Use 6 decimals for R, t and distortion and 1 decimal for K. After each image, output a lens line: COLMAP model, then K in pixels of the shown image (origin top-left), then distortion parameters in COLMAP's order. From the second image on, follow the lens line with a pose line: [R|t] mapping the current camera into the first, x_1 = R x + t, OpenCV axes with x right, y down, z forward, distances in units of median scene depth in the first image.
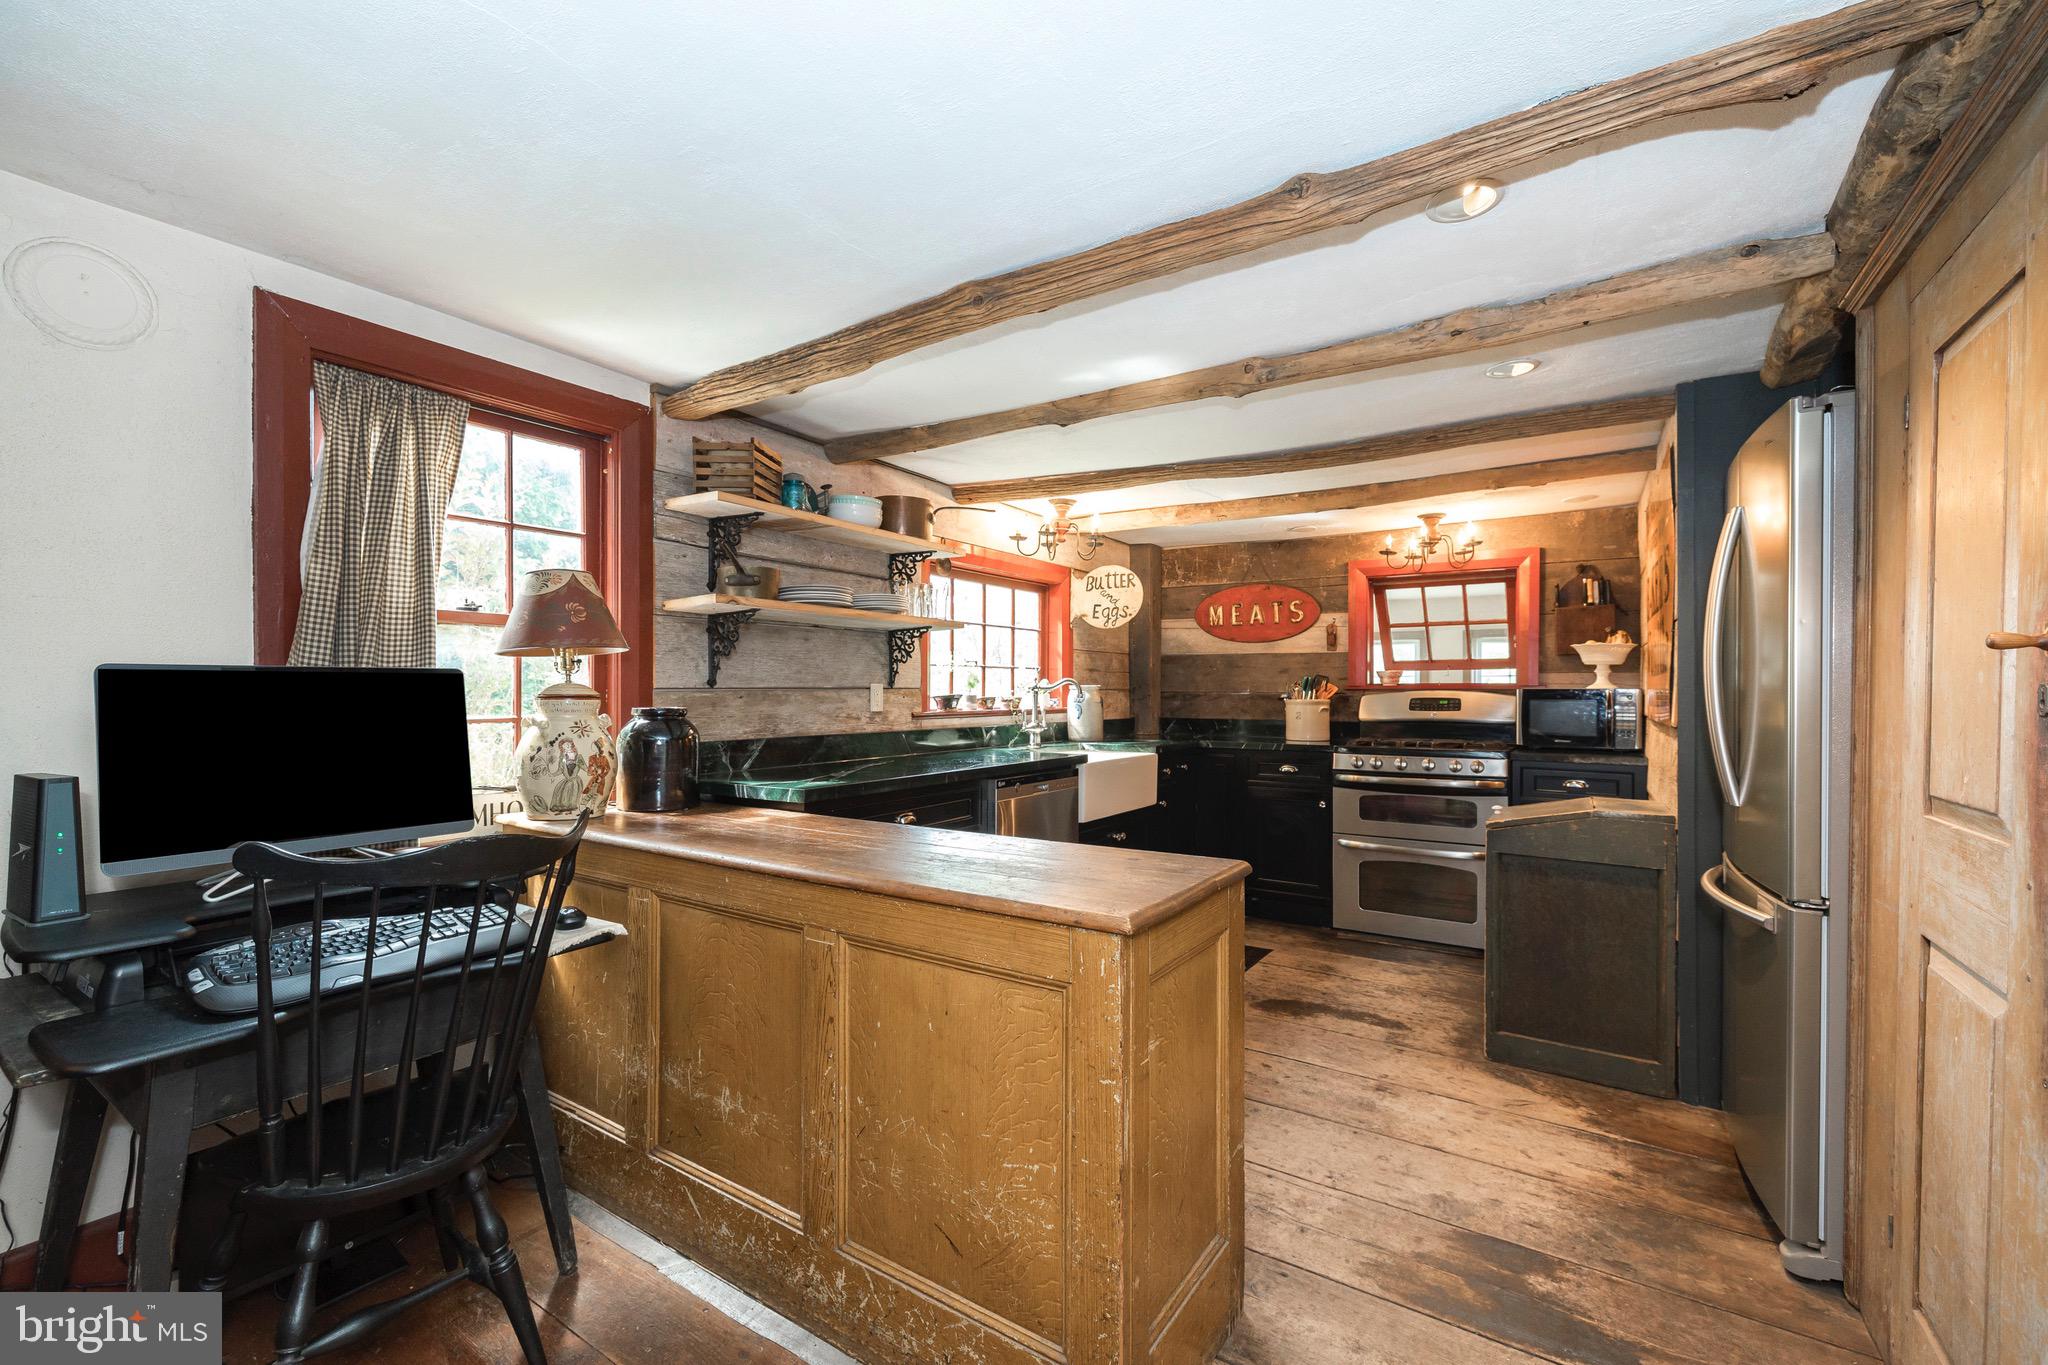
lens RADIAL K [[849.8, 0, 1029.8], [0, 849.8, 690.3], [0, 0, 1]] dist [-0.000447, -0.000059]
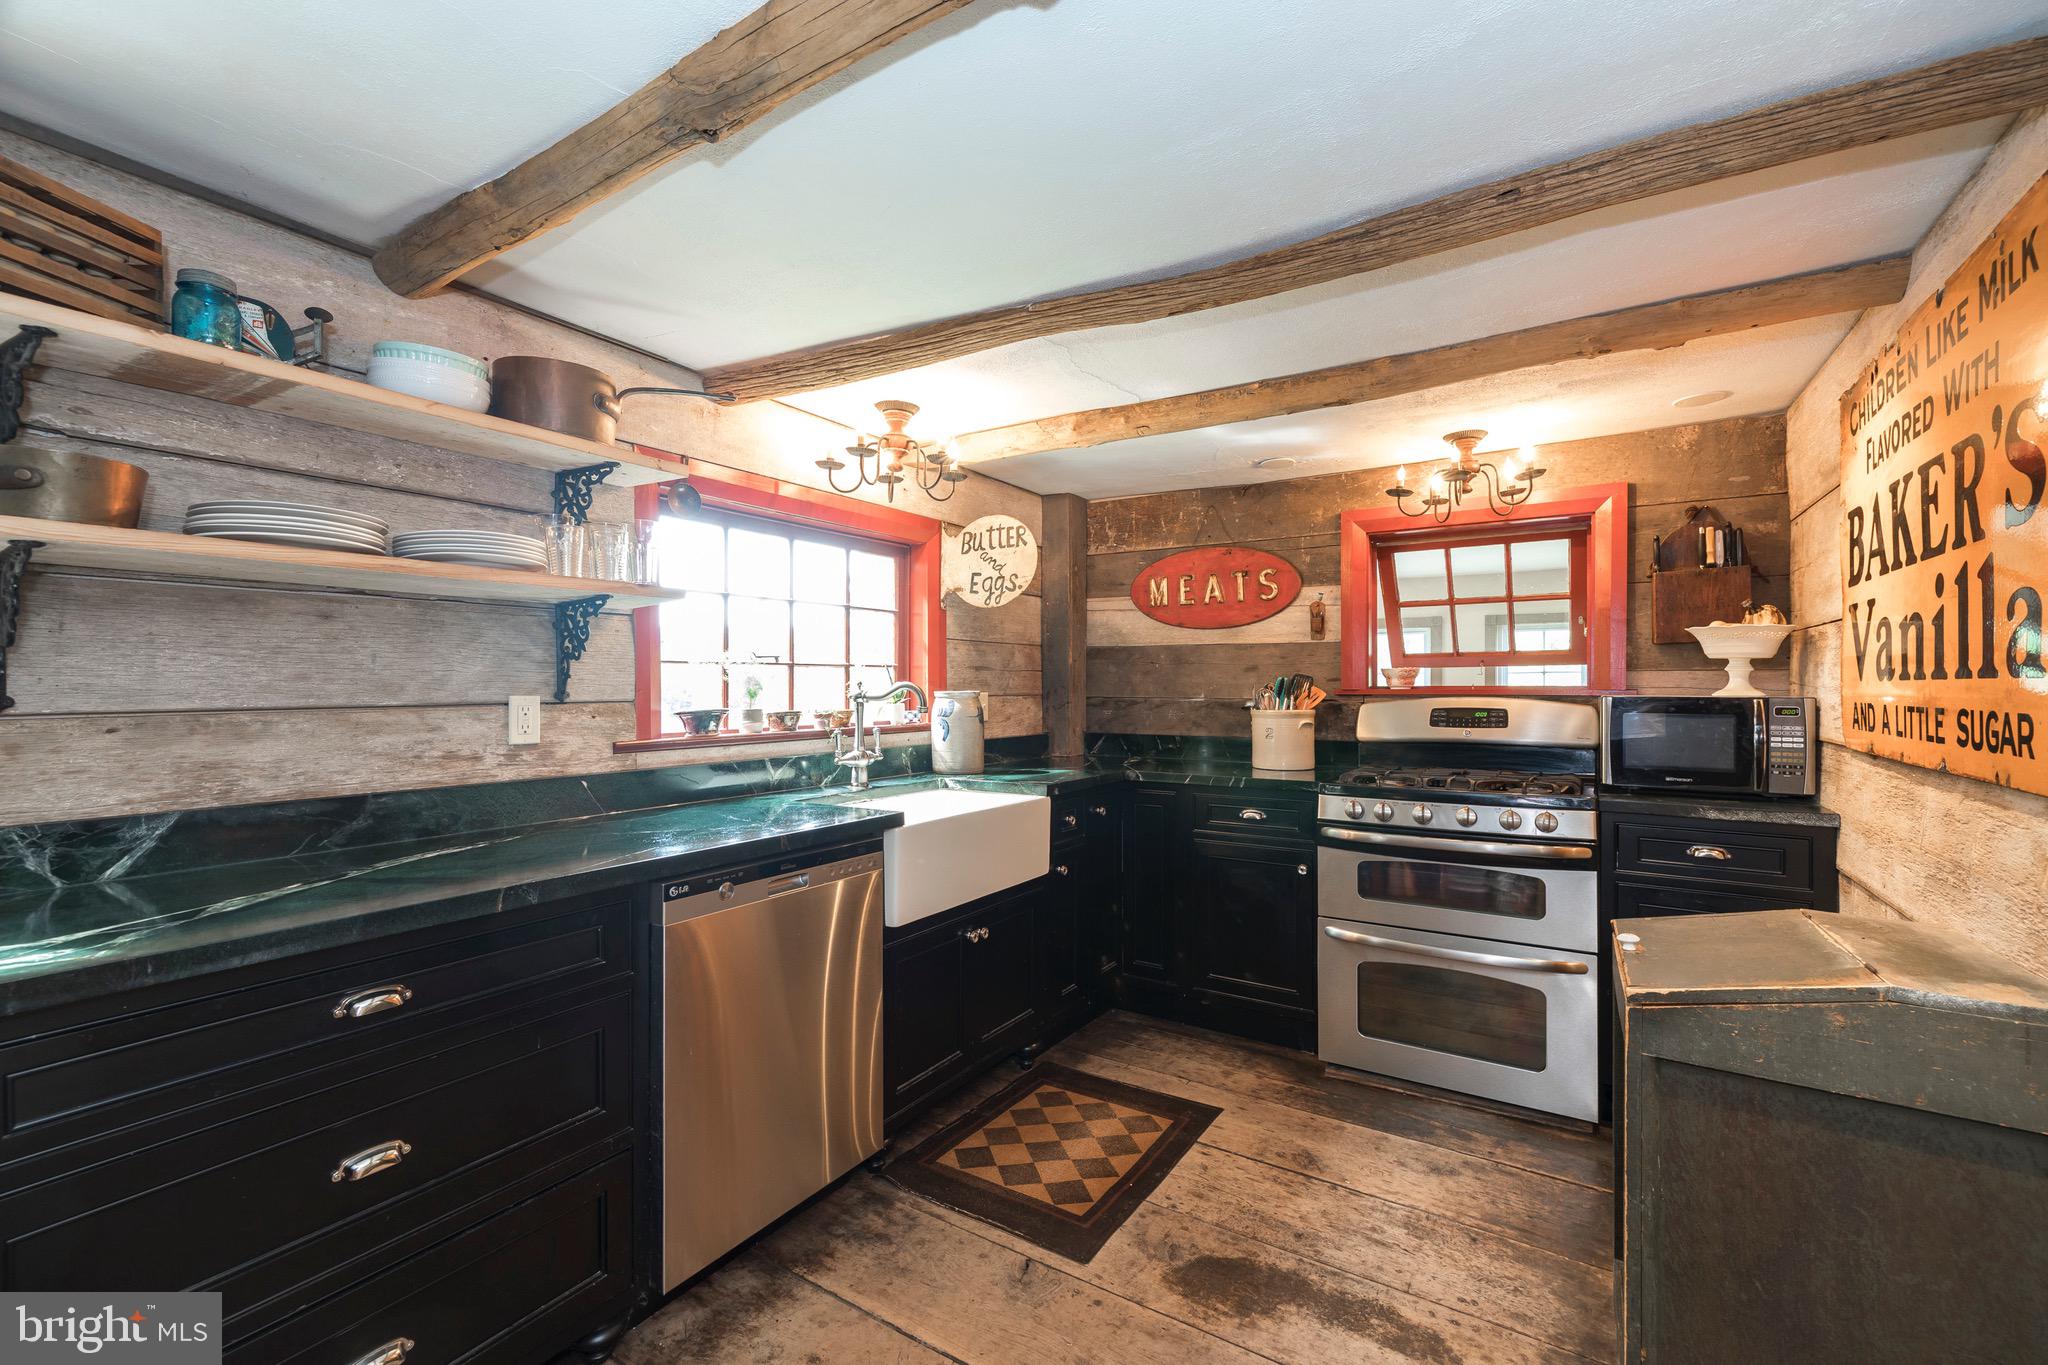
lens RADIAL K [[849.8, 0, 1029.8], [0, 849.8, 690.3], [0, 0, 1]] dist [-0.000447, -0.000059]
pose [[0.999978, -0.003386, 0.005676, 0.129200], [0.003351, 0.999976, 0.006073, -0.011131], [-0.005696, -0.006054, 0.999965, 0.340945]]
